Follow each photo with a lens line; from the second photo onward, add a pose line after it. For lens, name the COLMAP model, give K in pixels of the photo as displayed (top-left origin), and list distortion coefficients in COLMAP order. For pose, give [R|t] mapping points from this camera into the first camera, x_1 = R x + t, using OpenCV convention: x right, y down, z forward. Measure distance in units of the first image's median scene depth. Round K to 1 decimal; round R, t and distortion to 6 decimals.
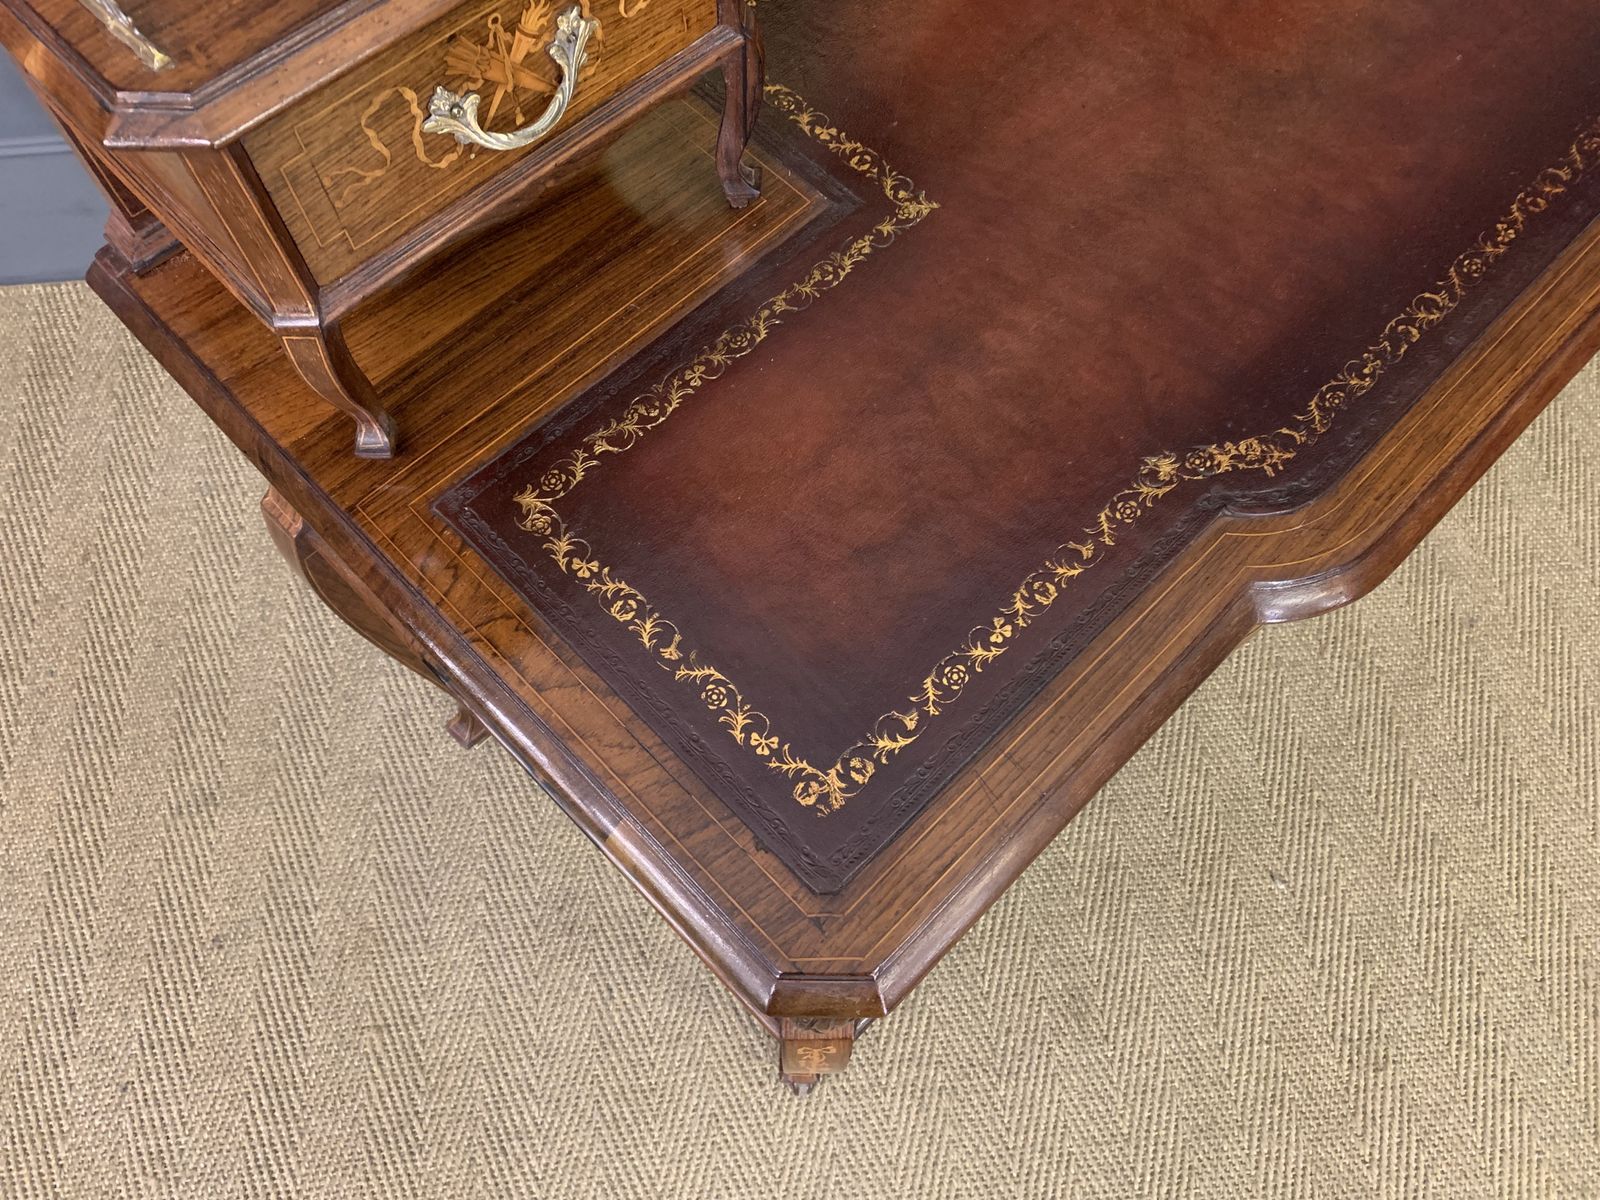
lens RADIAL K [[1231.7, 0, 807.7], [0, 1231.7, 605.3], [0, 0, 1]] dist [0.044789, -0.047827]
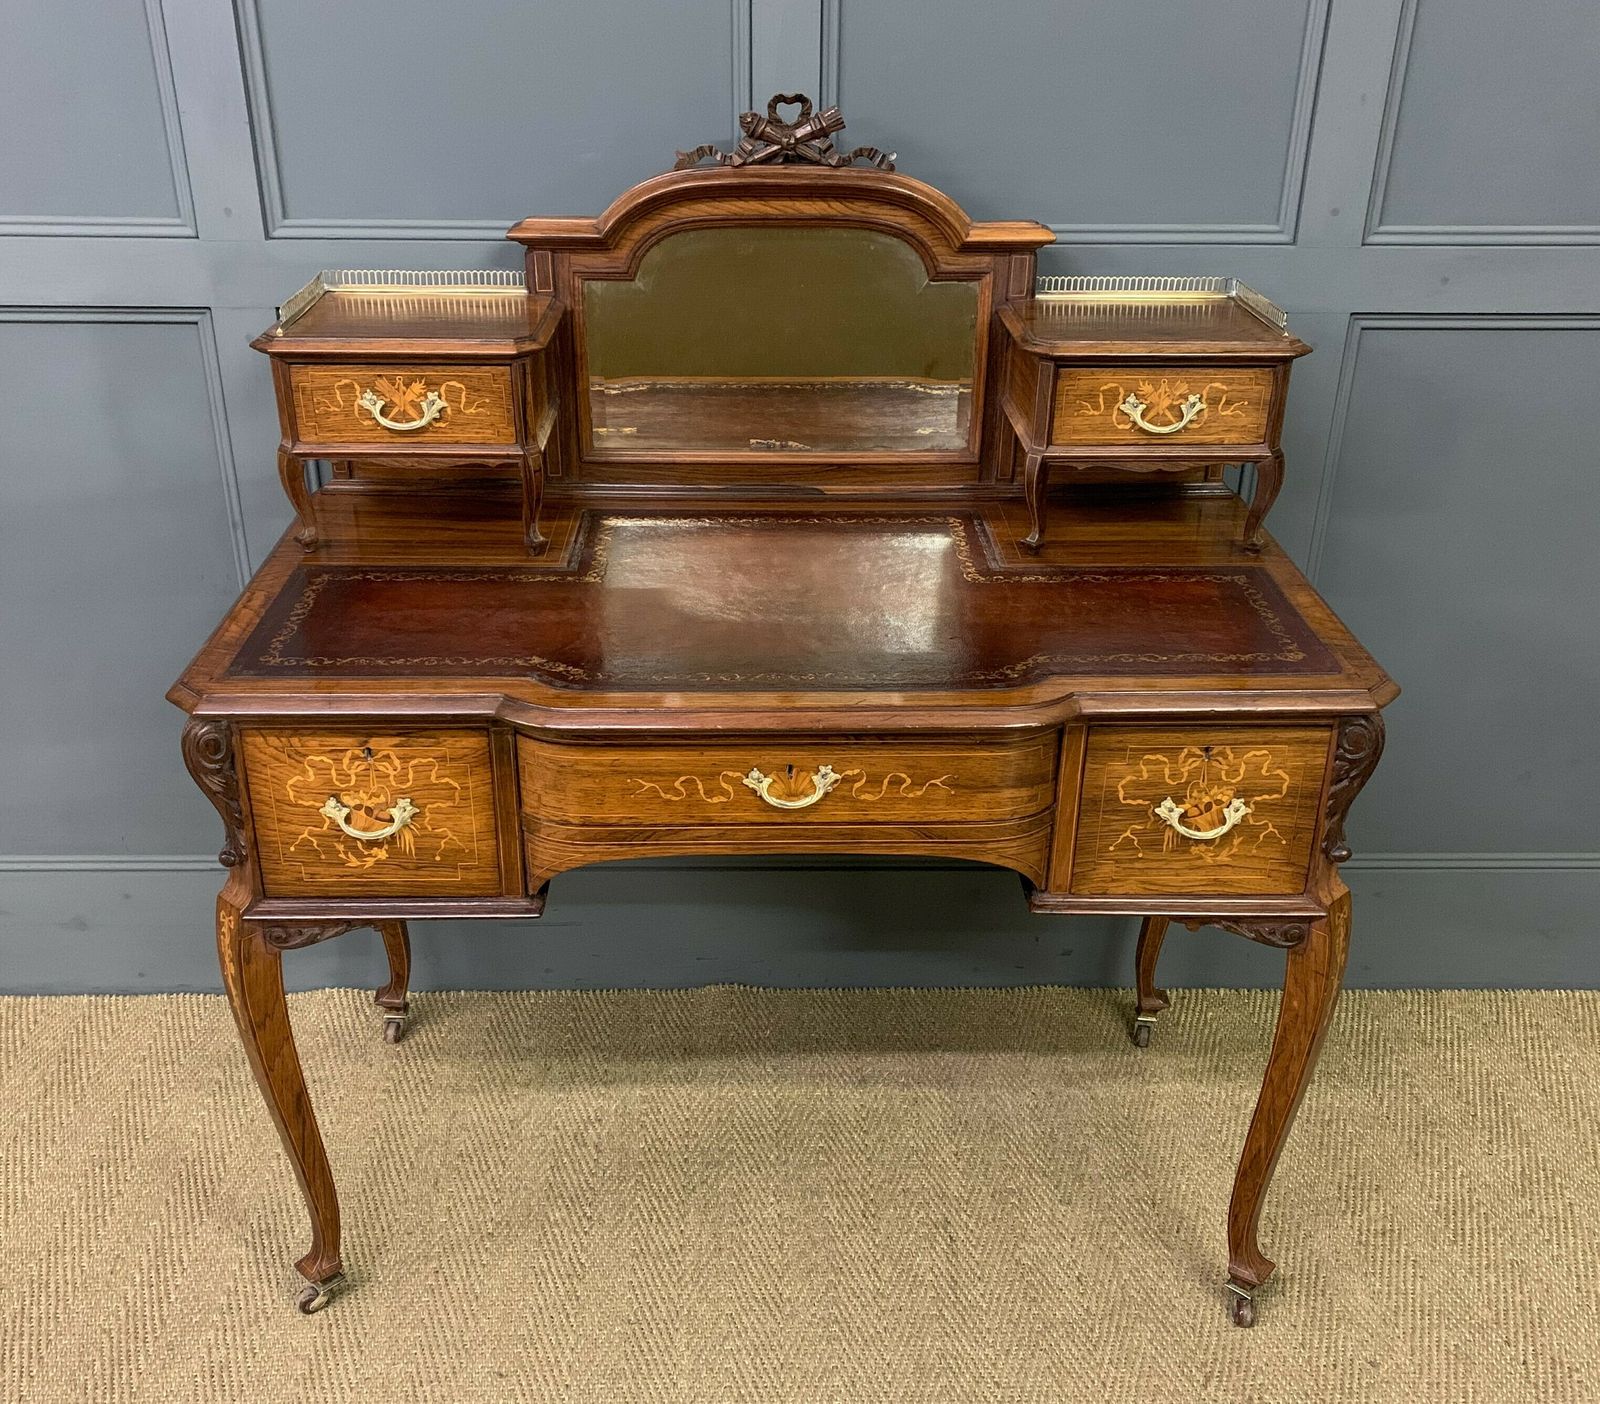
lens RADIAL K [[1600.3, 0, 795.1], [0, 1600.3, 716.3], [0, 0, 1]] dist [0.061225, -0.047612]
pose [[0.726165, 0.304556, -0.616385, 2.100125], [-0.621981, 0.673030, -0.400213, 0.668837], [0.292958, 0.674000, 0.678159, -0.456167]]
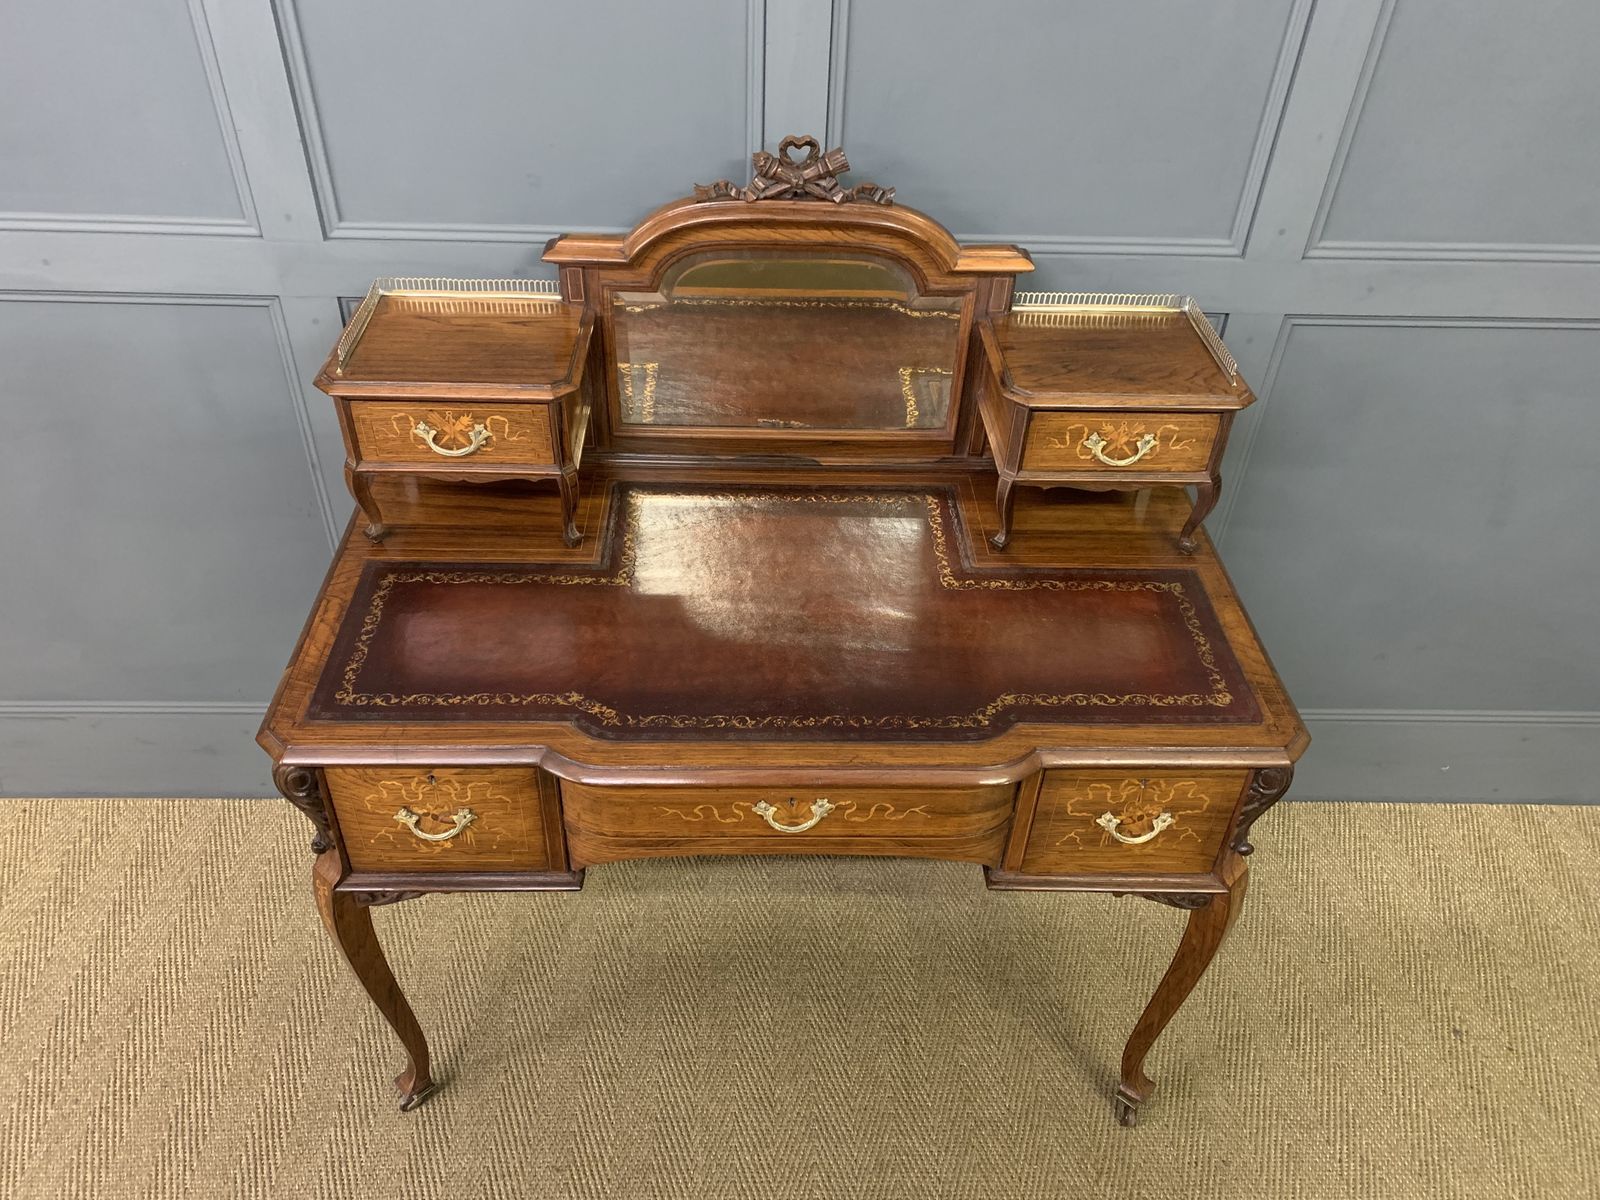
lens RADIAL K [[1208.4, 0, 791.9], [0, 1208.4, 584.3], [0, 0, 1]] dist [0.061949, -0.046921]
pose [[0.728181, 0.436460, -0.528445, 1.611459], [-0.629229, 0.731373, -0.262992, 0.058238], [0.271705, 0.524019, 0.807206, -0.706209]]
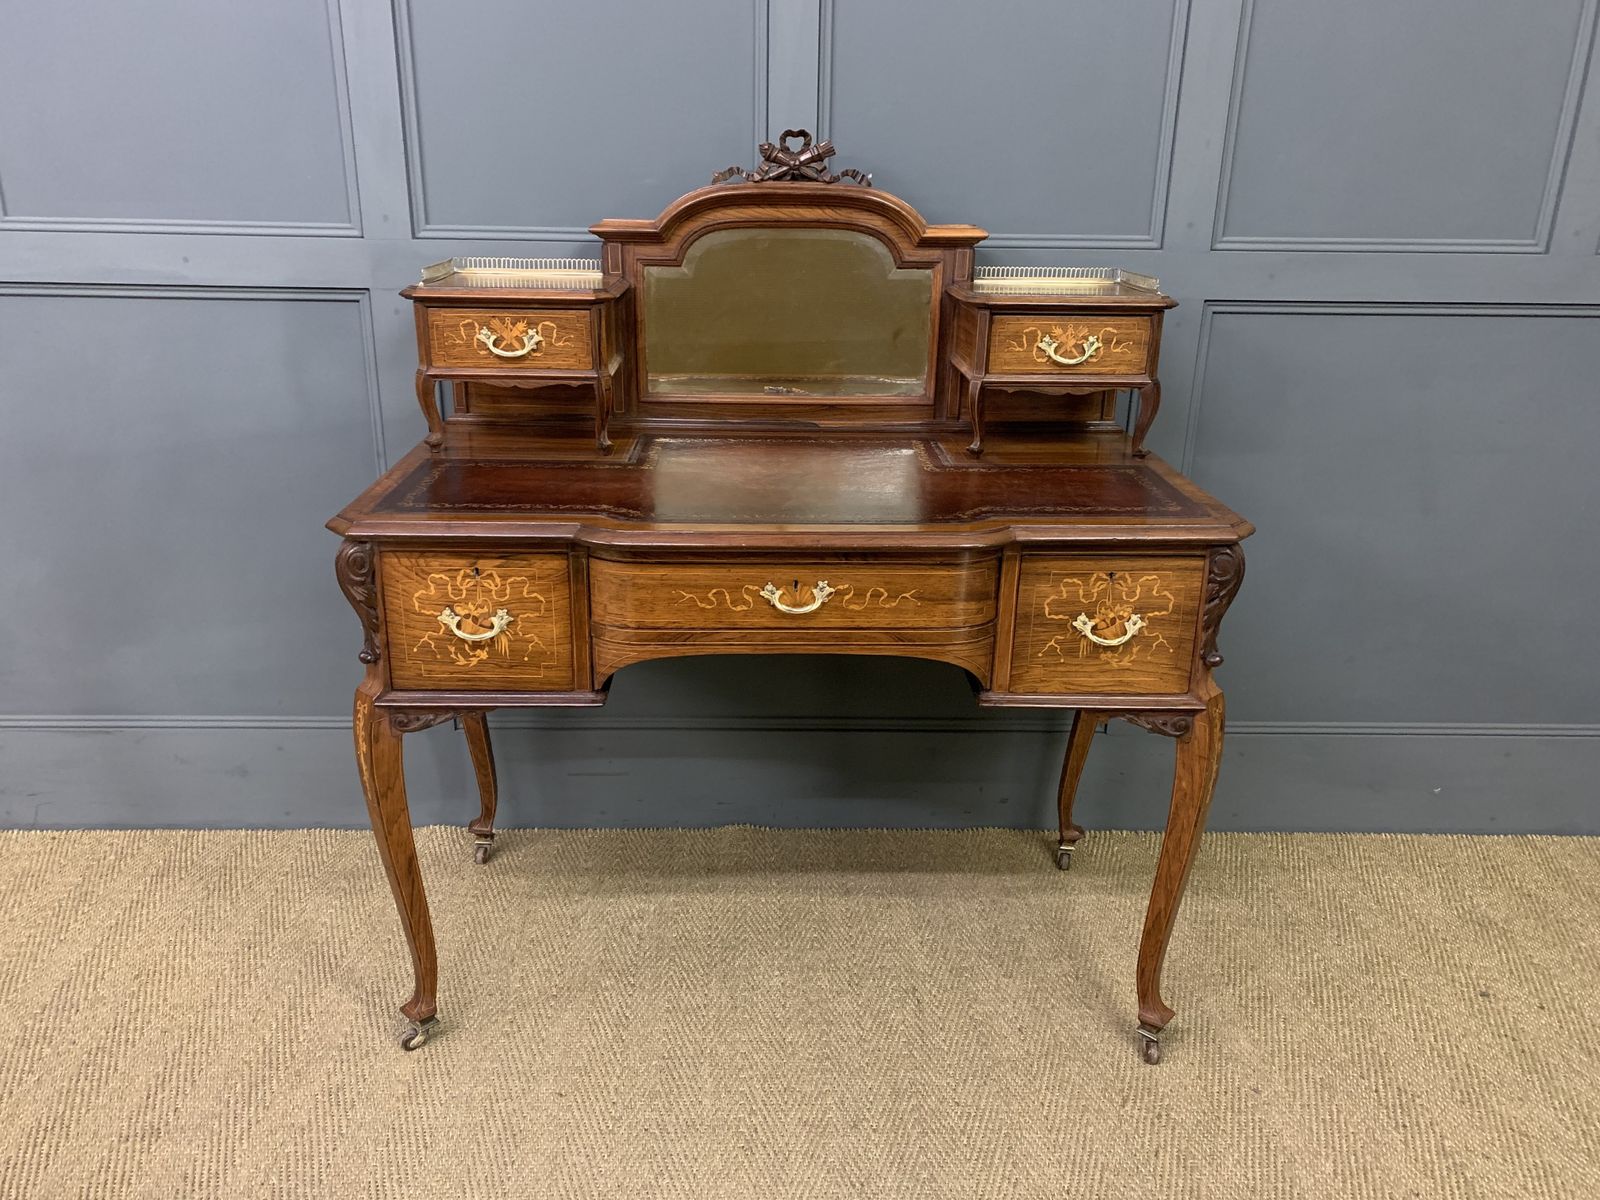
lens RADIAL K [[1208.4, 0, 791.9], [0, 1208.4, 584.3], [0, 0, 1]] dist [0.061949, -0.046921]
pose [[0.727546, 0.226423, -0.647618, 2.181873], [-0.623090, 0.613129, -0.485625, 0.930144], [0.287117, 0.756839, 0.587161, -0.186943]]
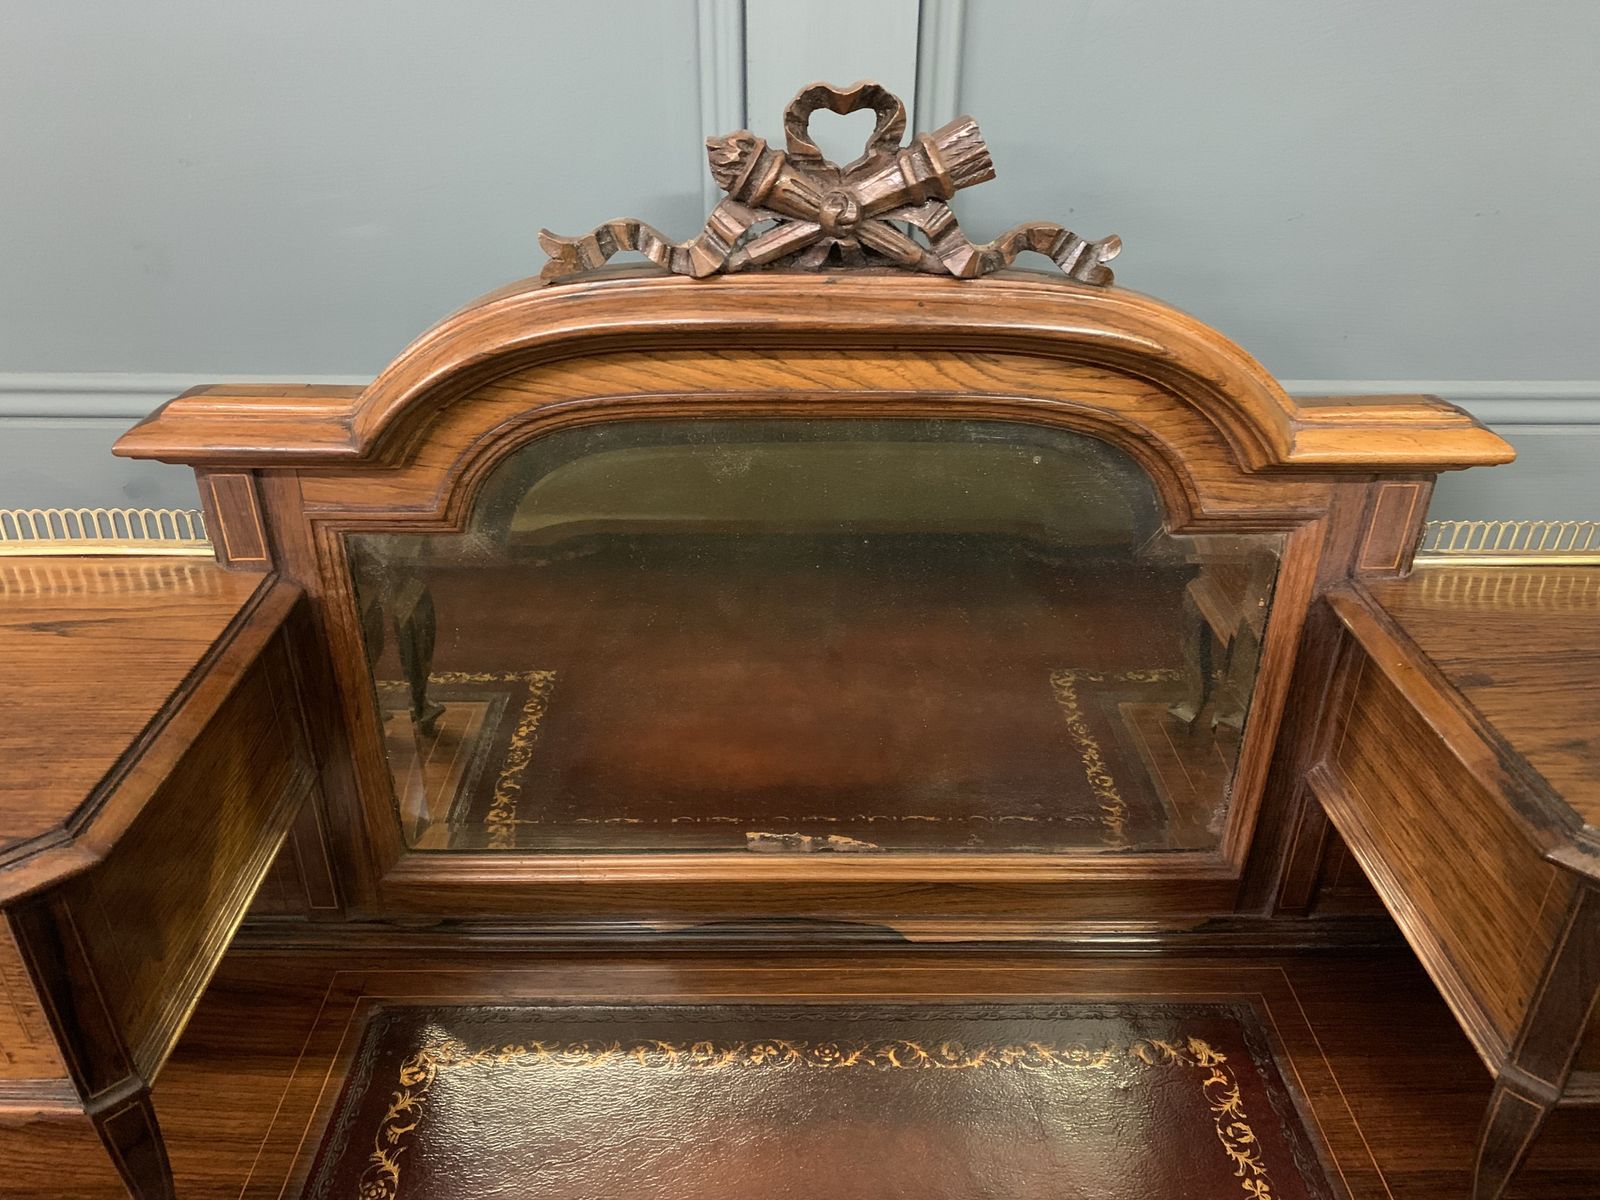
lens RADIAL K [[1214.4, 0, 811.3], [0, 1214.4, 600.6], [0, 0, 1]] dist [0.066291, -0.147979]
pose [[0.722598, 0.329688, -0.607583, 0.604875], [-0.626449, 0.683914, -0.373929, -0.643617], [0.292255, 0.650821, 0.700728, 0.373325]]
